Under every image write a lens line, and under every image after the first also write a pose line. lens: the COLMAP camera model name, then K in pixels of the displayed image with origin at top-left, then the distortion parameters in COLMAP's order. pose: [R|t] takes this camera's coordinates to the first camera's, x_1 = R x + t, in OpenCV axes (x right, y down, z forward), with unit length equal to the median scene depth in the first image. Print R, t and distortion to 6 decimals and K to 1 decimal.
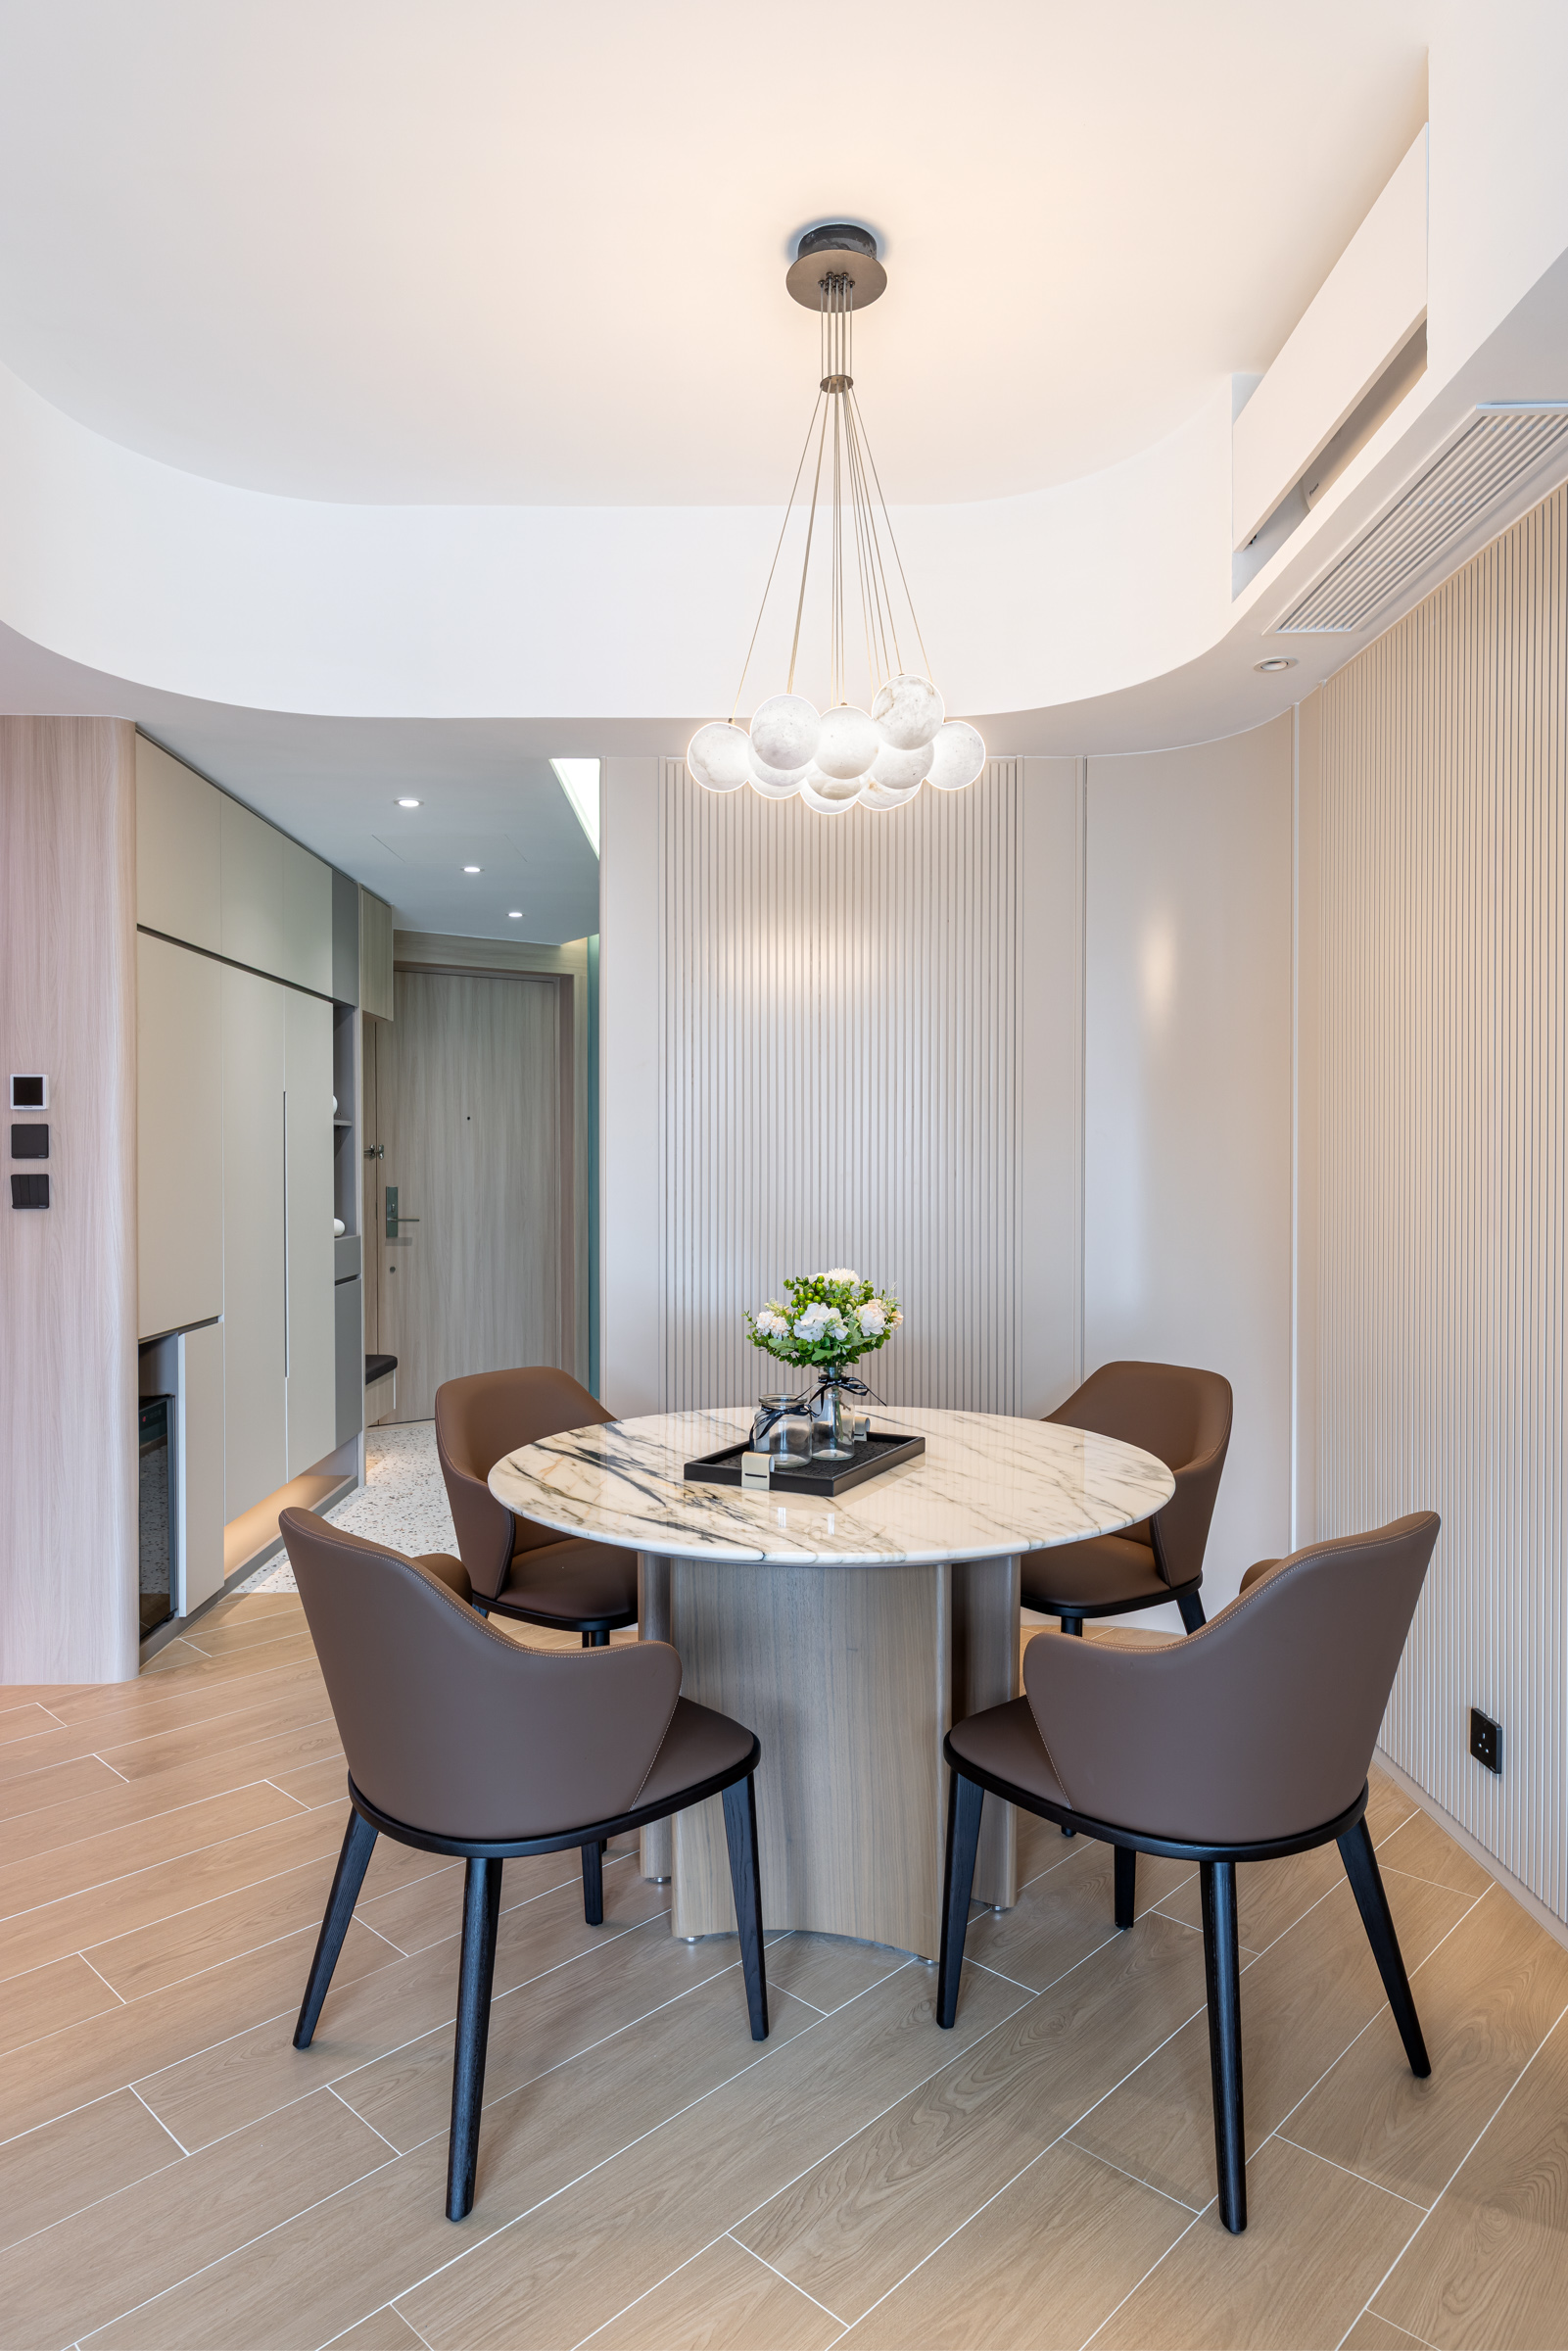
lens RADIAL K [[1423.8, 0, 782.6], [0, 1423.8, 1179.1], [0, 0, 1]] dist [-0.001275, 0.000379]
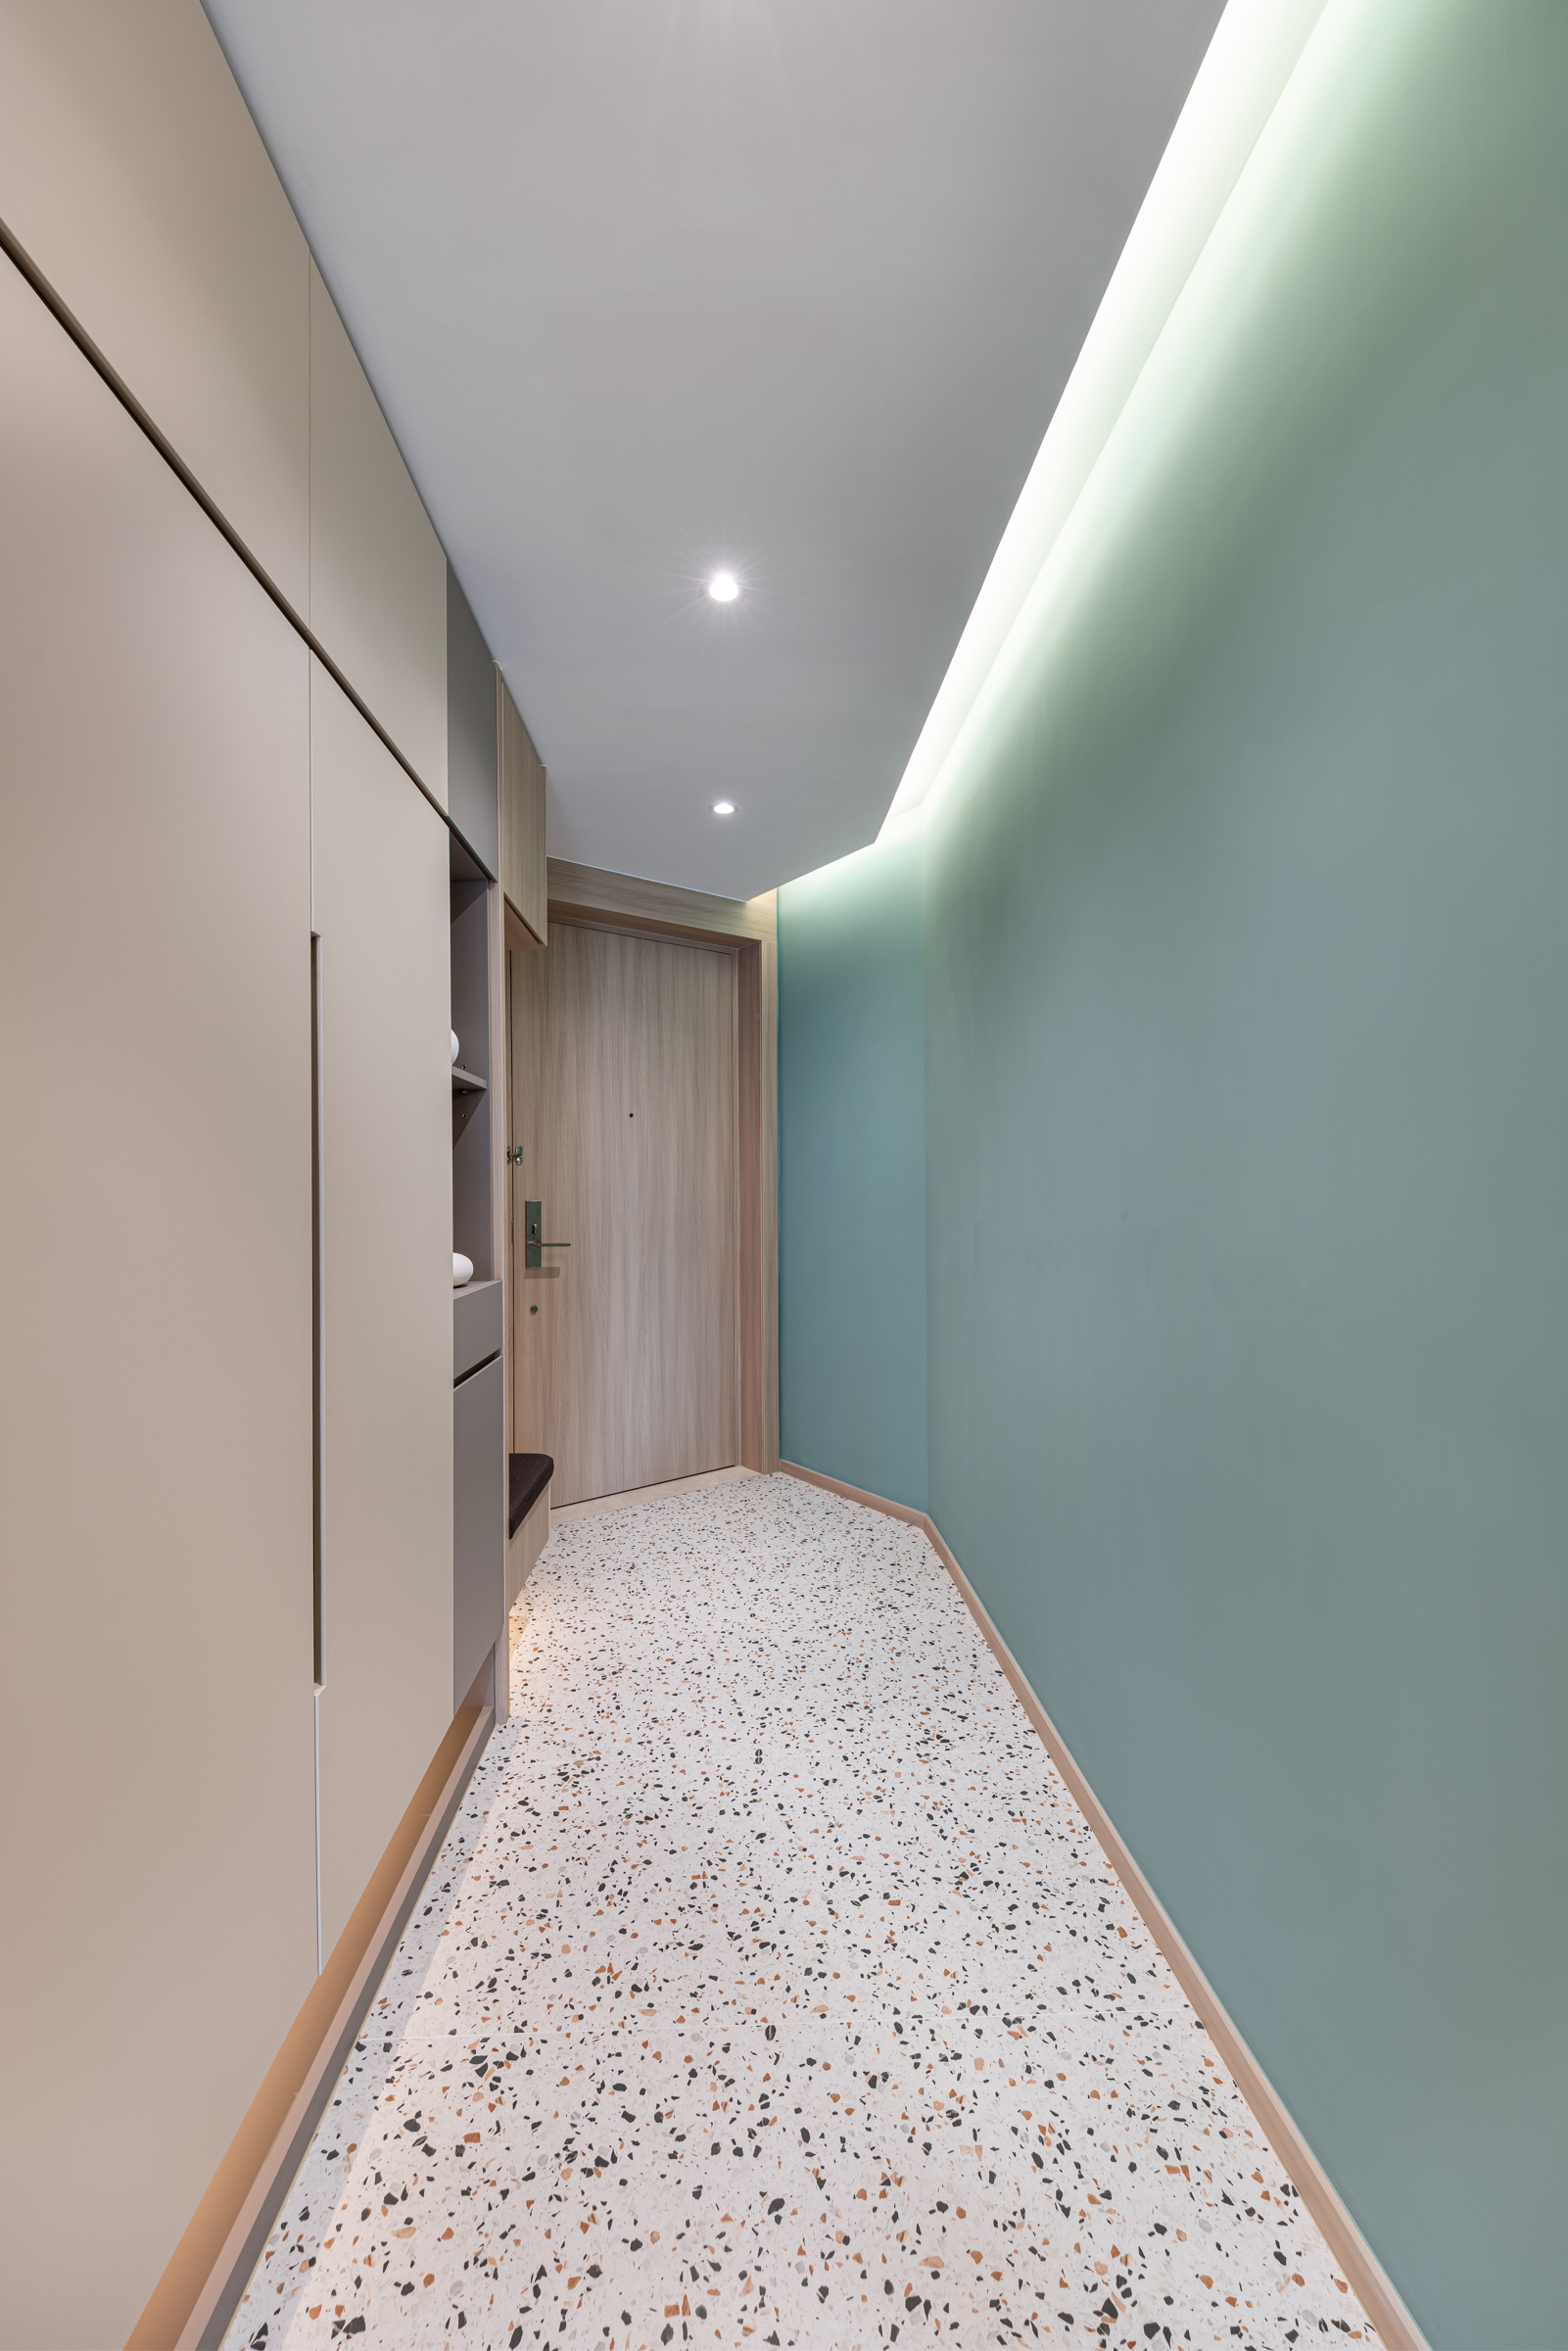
lens RADIAL K [[919.0, 0, 846.1], [0, 919.0, 1197.1], [0, 0, 1]] dist [0.009314, -0.000751]
pose [[0.995463, -0.000551, 0.095148, -0.153858], [0.001553, 0.999944, -0.010459, 0.008780], [-0.095137, 0.010559, 0.995408, 0.490926]]
